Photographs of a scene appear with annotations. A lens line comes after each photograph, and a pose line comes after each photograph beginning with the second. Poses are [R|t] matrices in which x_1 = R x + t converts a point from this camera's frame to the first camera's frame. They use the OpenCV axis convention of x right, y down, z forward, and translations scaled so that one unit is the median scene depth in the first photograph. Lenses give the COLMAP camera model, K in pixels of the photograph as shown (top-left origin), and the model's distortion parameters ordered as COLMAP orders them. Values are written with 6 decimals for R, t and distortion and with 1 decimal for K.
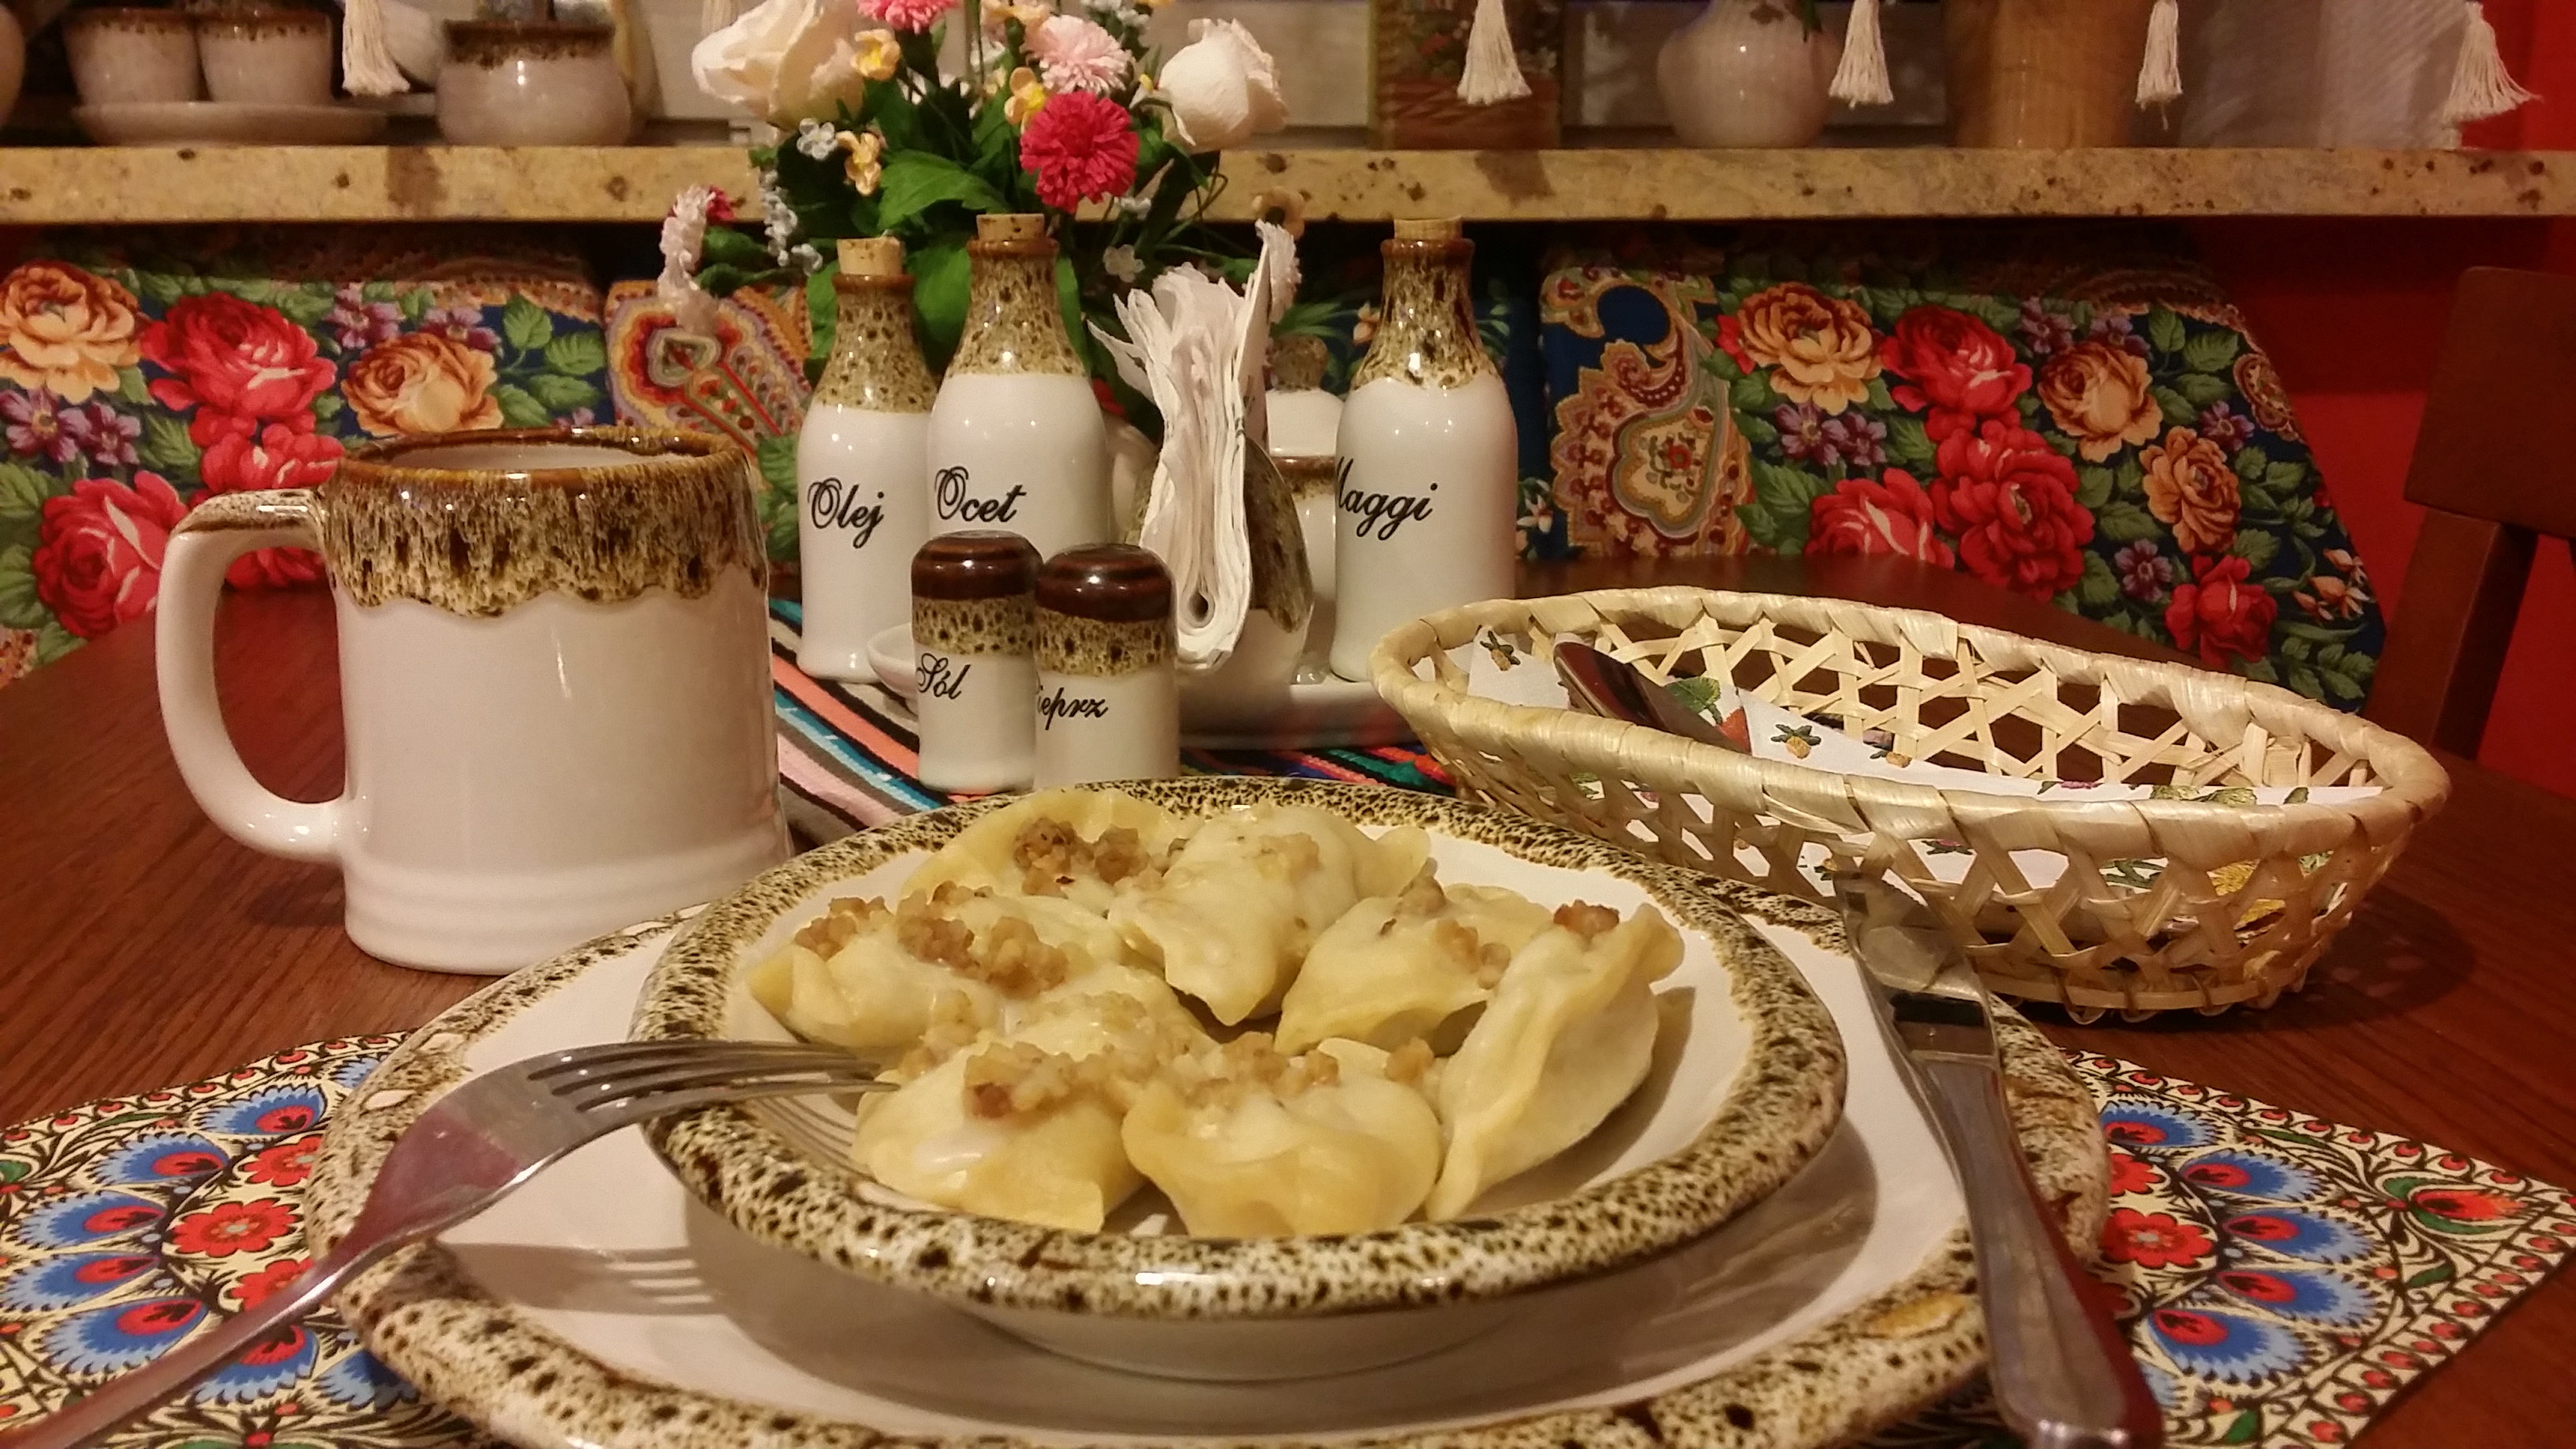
lens RADIAL K [[2272.3, 0, 1269.7], [0, 2272.3, 793.1], [0, 0, 1]] dist [0.104099, -0.249913]
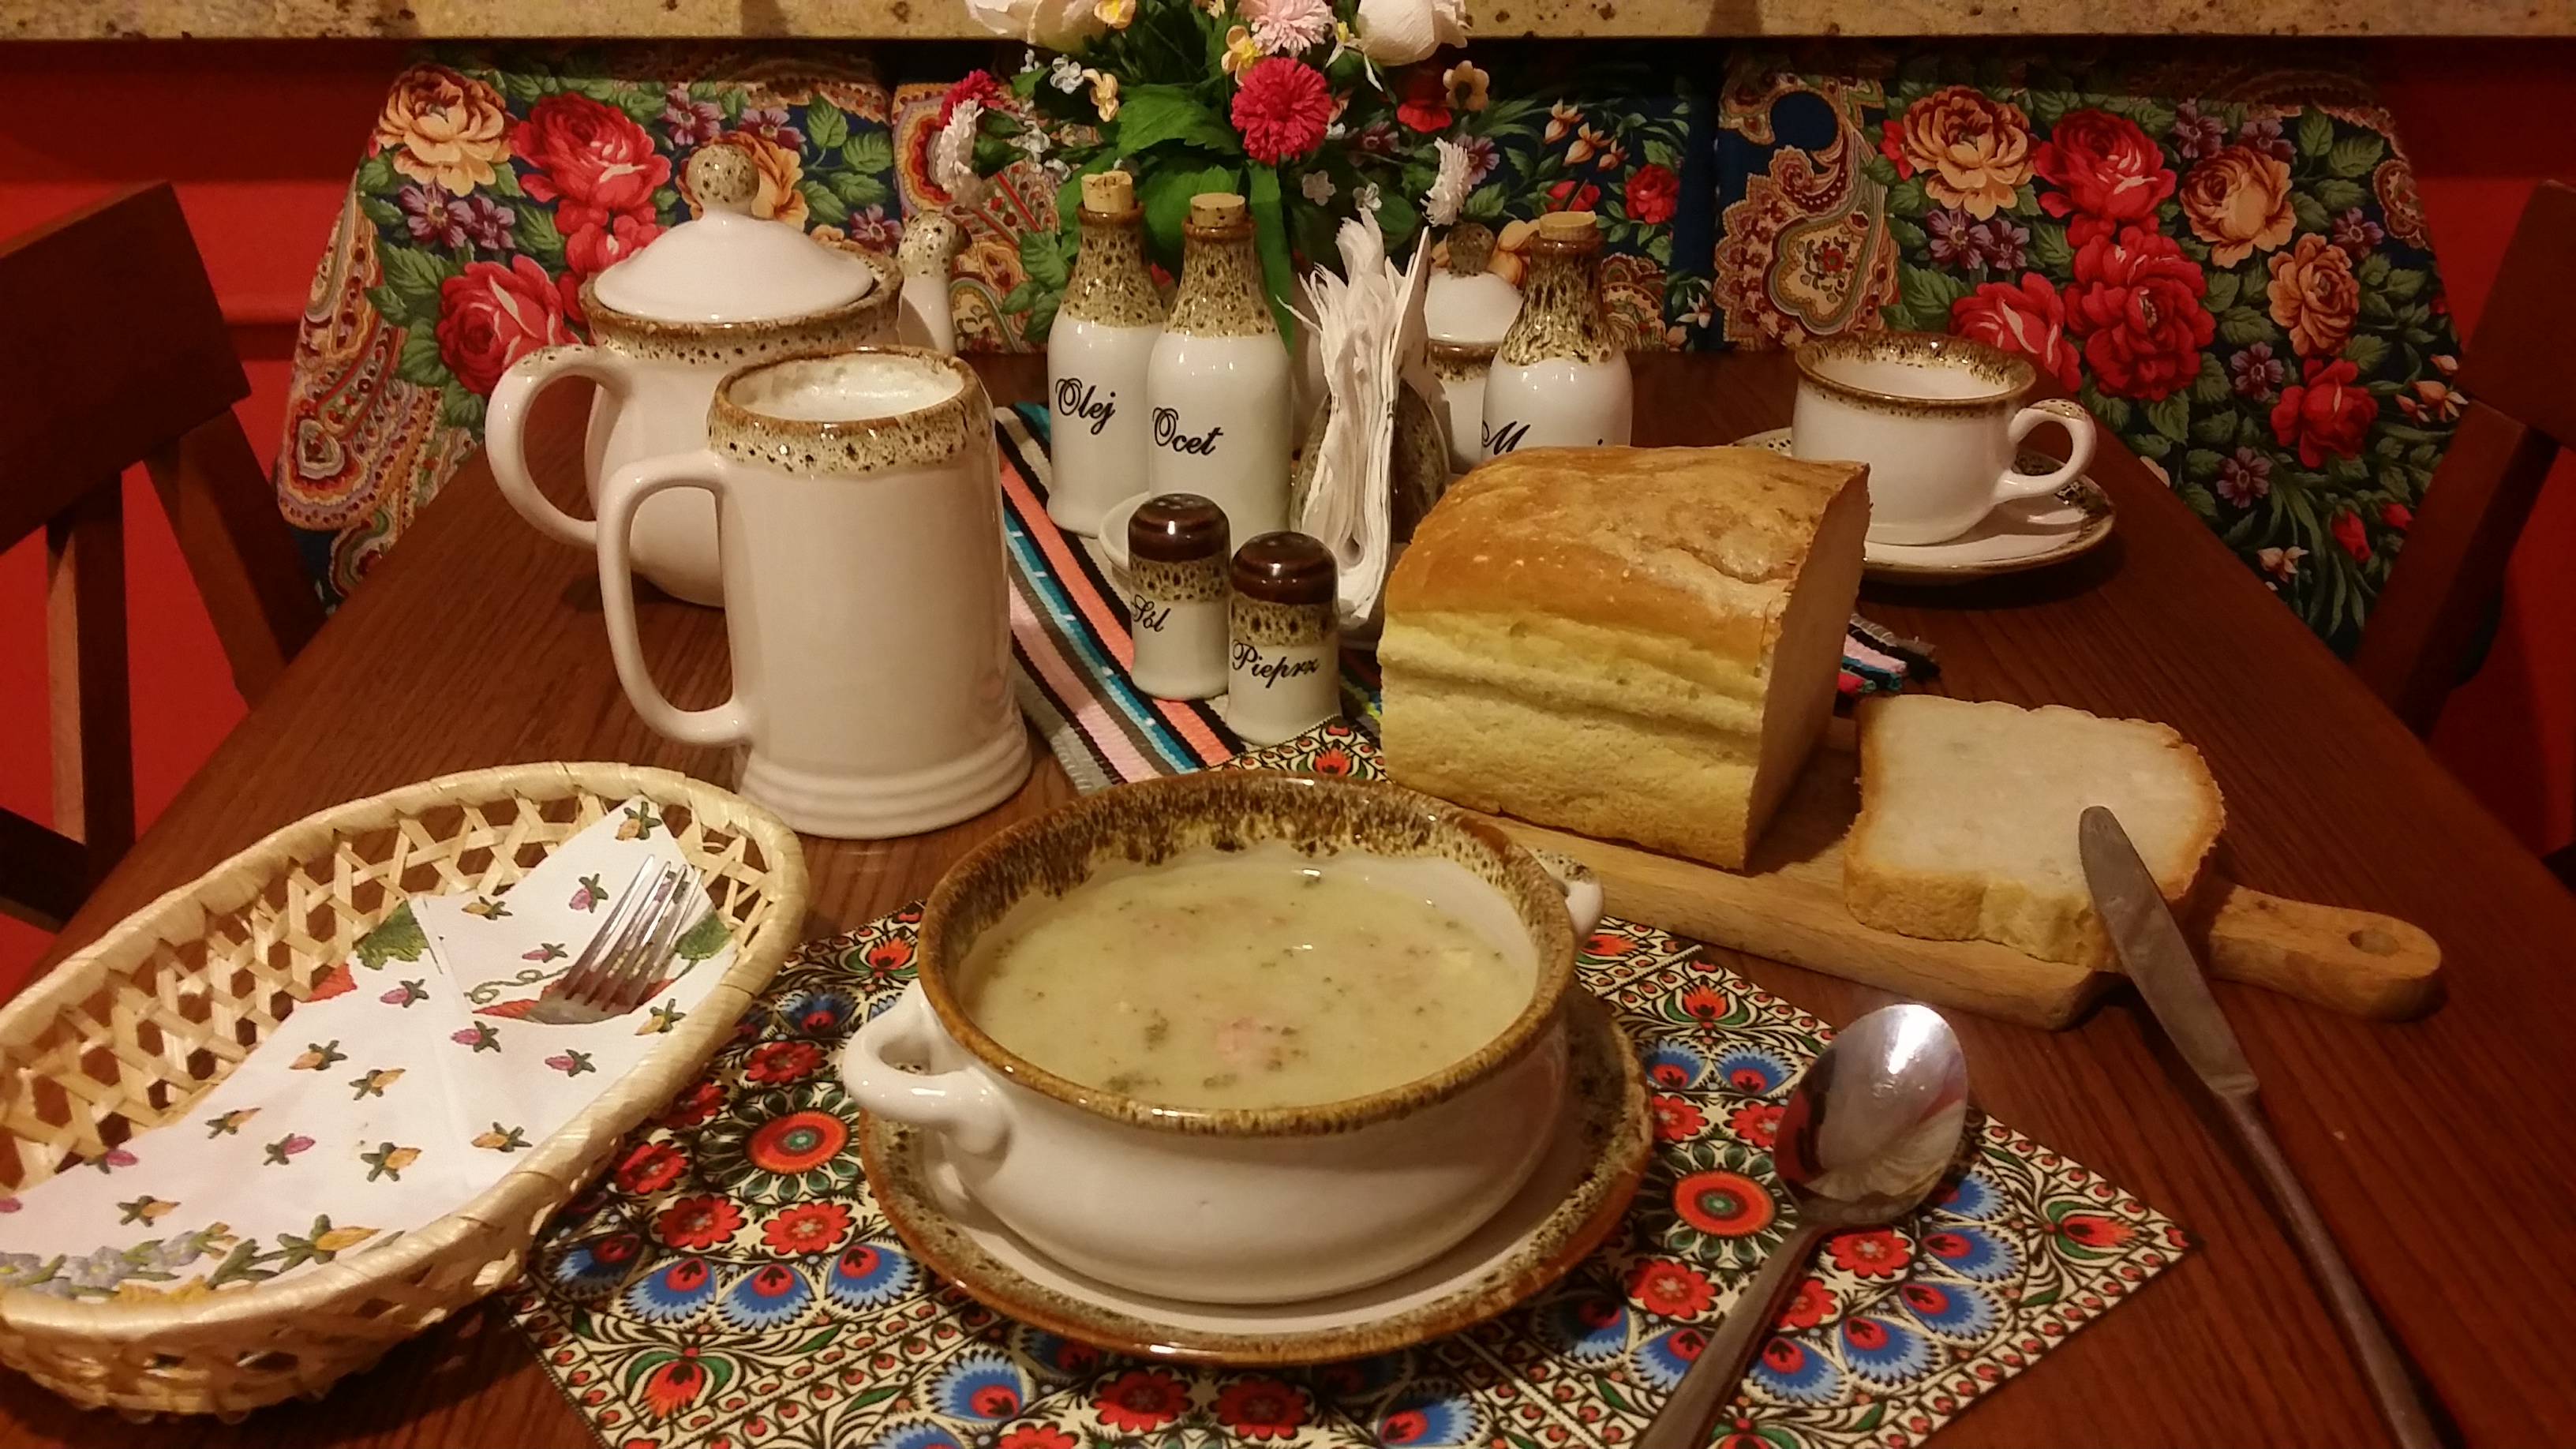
lens RADIAL K [[2315.6, 0, 1288.0], [0, 2315.6, 724.5], [0, 0, 1]] dist [0.082818, -0.221647]
pose [[0.992921, 0.056379, -0.104545, 0.047342], [-0.030501, 0.971680, 0.234324, -0.184764], [0.114795, -0.229477, 0.966521, -0.177461]]
